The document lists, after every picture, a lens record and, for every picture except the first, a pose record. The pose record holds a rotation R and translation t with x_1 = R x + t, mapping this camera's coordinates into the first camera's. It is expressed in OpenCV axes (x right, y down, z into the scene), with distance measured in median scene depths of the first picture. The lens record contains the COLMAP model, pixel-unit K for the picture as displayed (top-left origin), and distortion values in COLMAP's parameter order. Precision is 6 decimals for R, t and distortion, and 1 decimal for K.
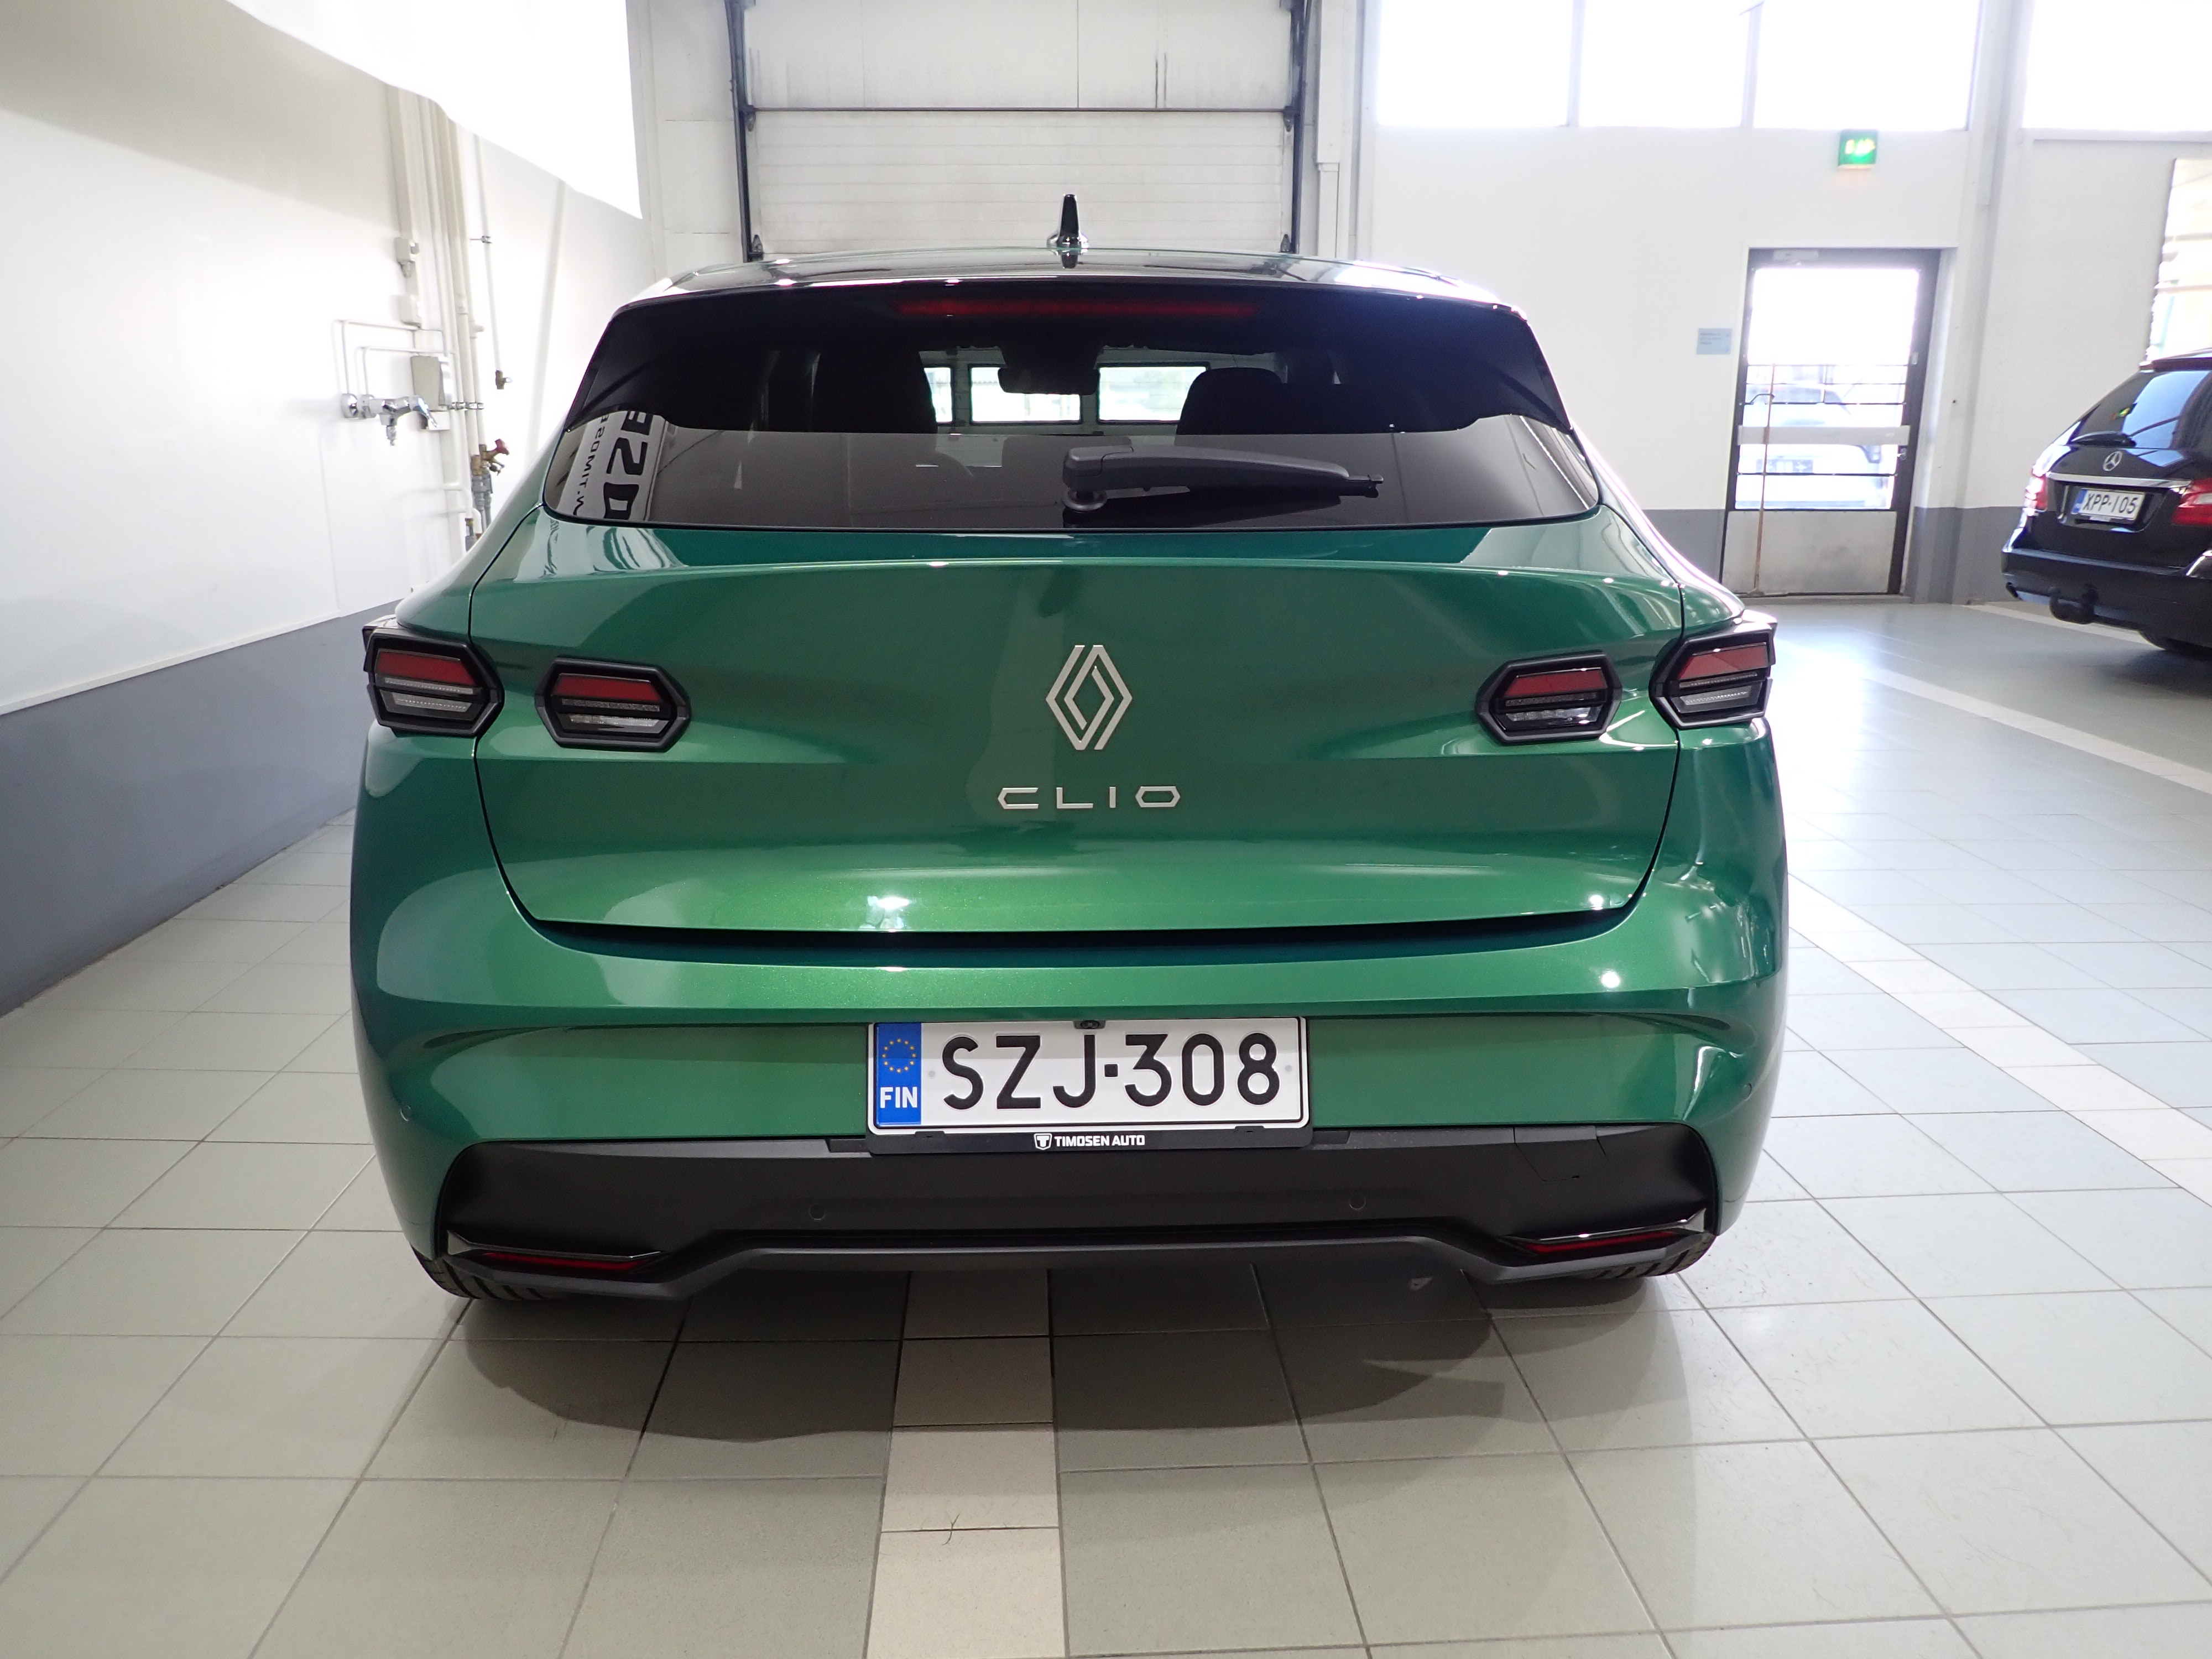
lens RADIAL K [[1632.5, 0, 1106.0], [0, 1632.5, 829.5], [0, 0, 1]] dist [0.002920, -0.005514]
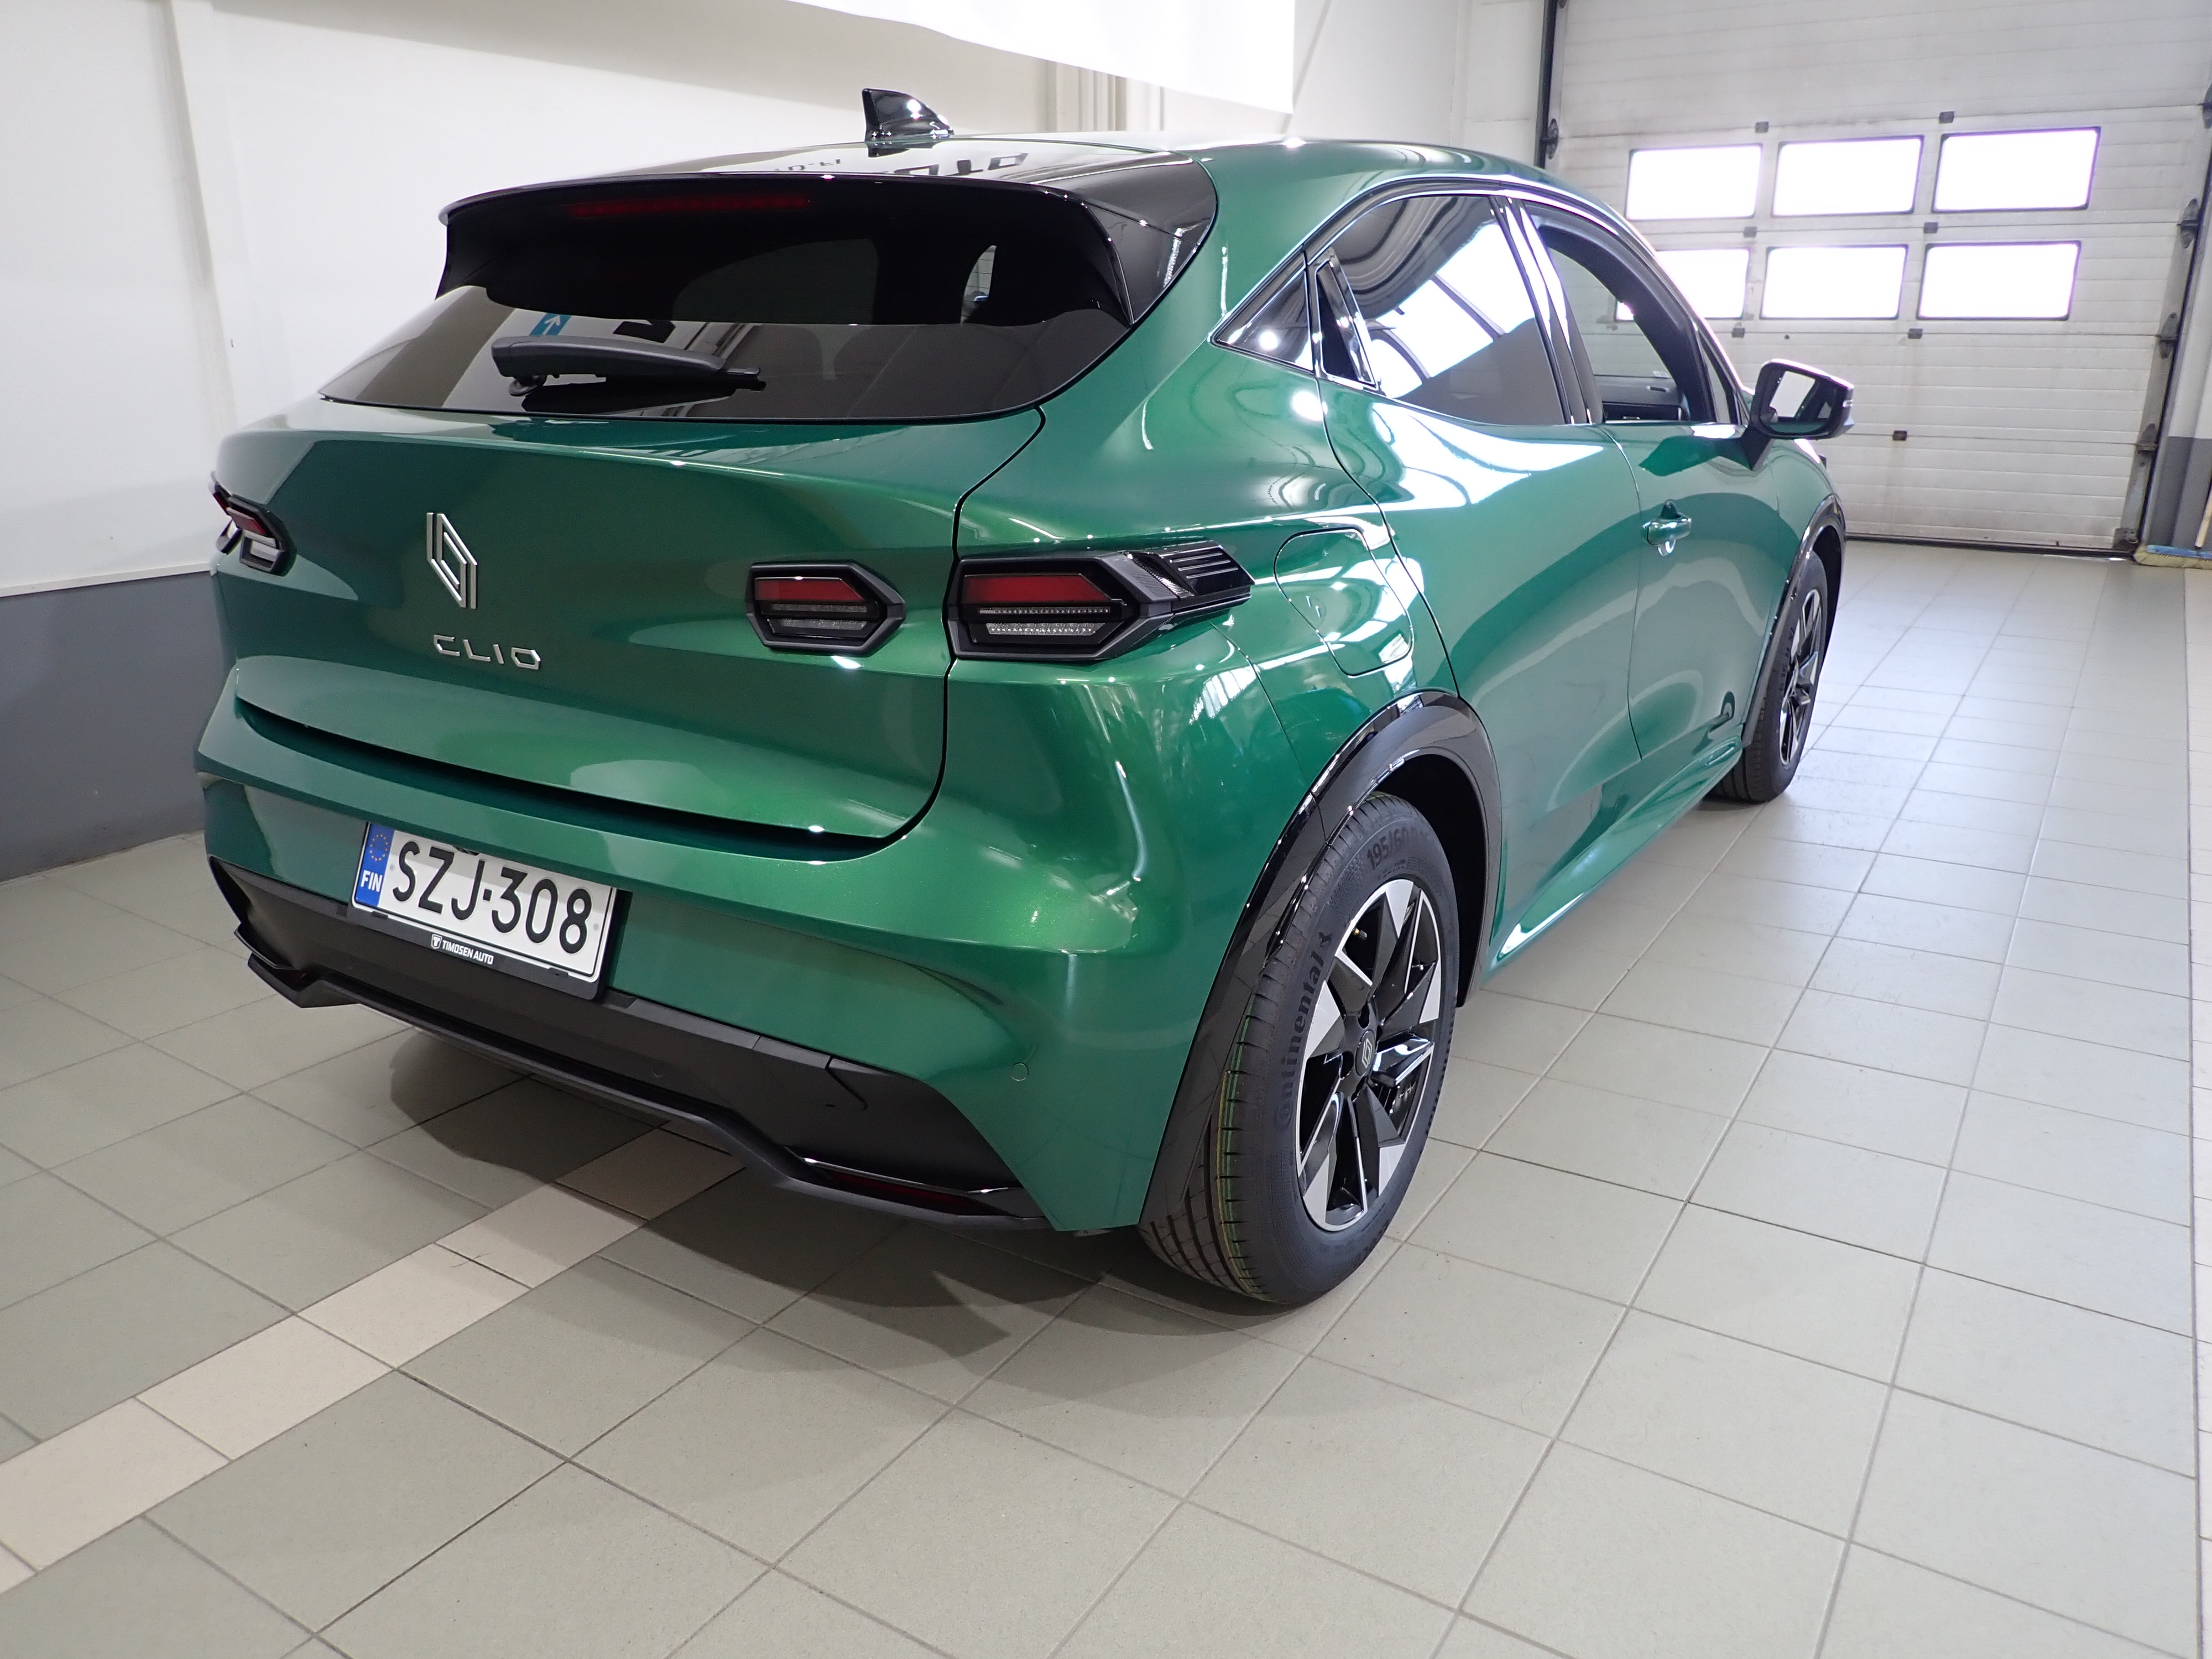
lens RADIAL K [[1632.5, 0, 1106.0], [0, 1632.5, 829.5], [0, 0, 1]] dist [0.002920, -0.005514]
pose [[0.811985, 0.174799, -0.556889, 0.972471], [-0.141601, 0.984594, 0.102585, -0.073874], [0.566241, -0.004442, 0.824228, 0.308898]]
